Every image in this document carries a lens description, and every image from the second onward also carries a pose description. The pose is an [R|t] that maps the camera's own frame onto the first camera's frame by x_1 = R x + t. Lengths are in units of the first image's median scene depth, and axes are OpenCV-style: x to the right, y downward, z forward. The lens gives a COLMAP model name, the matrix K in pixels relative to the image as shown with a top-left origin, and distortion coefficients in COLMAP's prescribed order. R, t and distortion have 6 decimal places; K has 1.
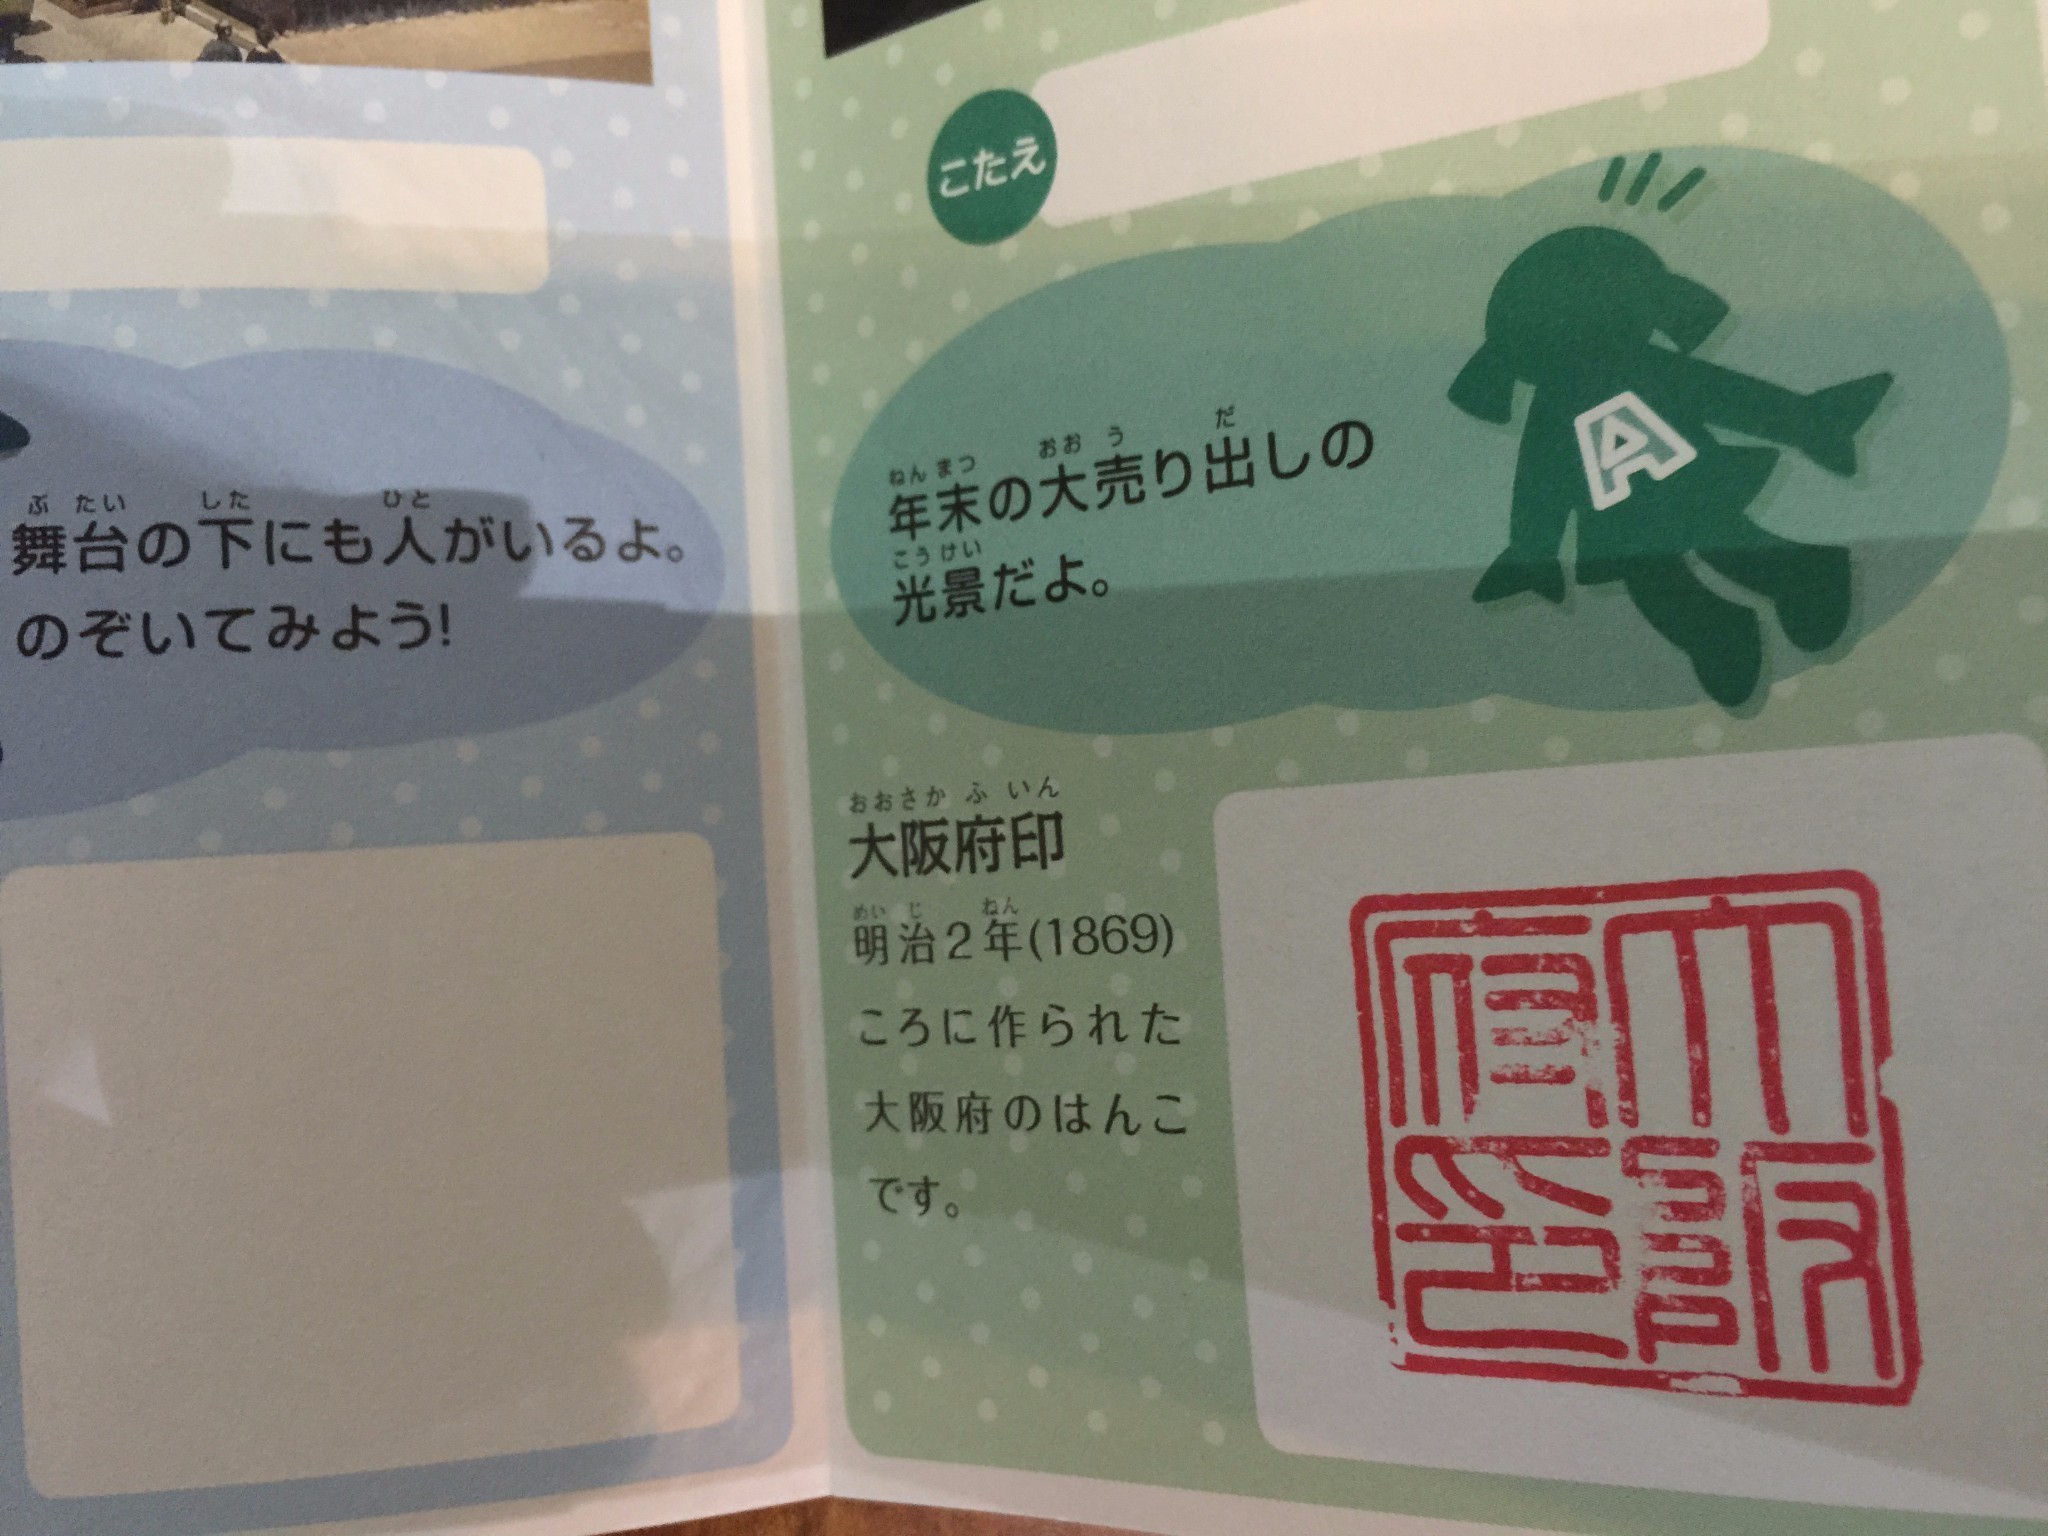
lens RADIAL K [[1708.1, 0, 1040.4], [0, 1708.1, 773.3], [0, 0, 1]] dist [0.047413, -0.098921]
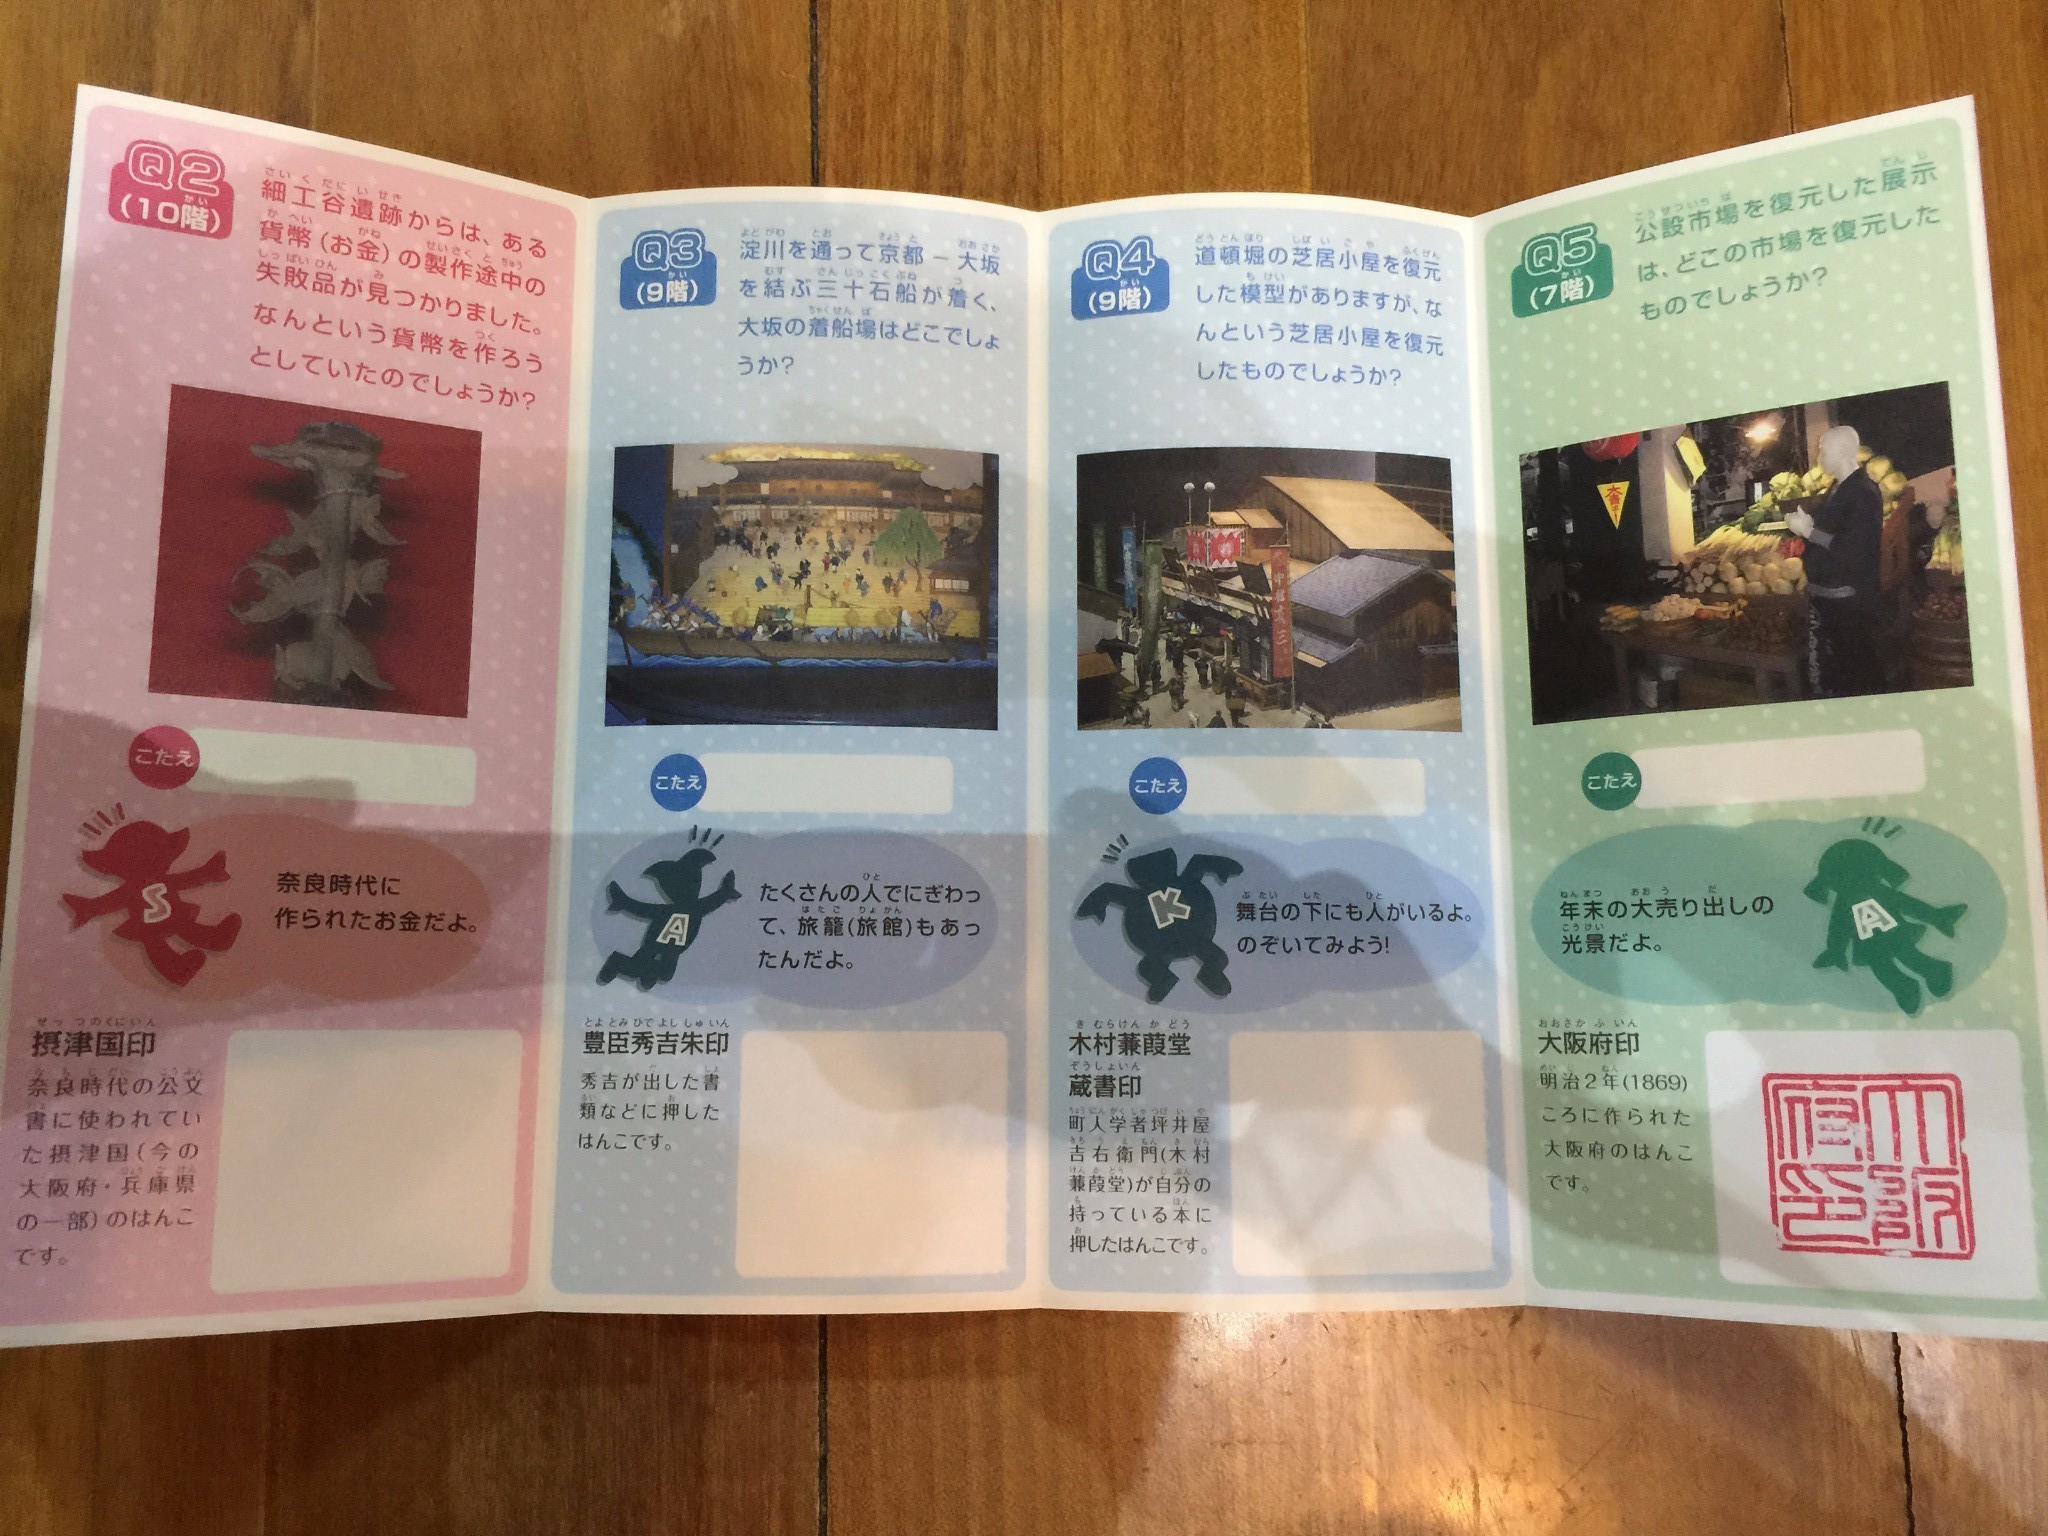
lens RADIAL K [[1708.1, 0, 1004.3], [0, 1708.1, 767.3], [0, 0, 1]] dist [0.047413, -0.098921]
pose [[0.996046, 0.043314, -0.077559, -0.831174], [-0.049810, 0.995231, -0.083875, -0.122585], [0.073556, 0.087407, 0.993453, -1.845358]]
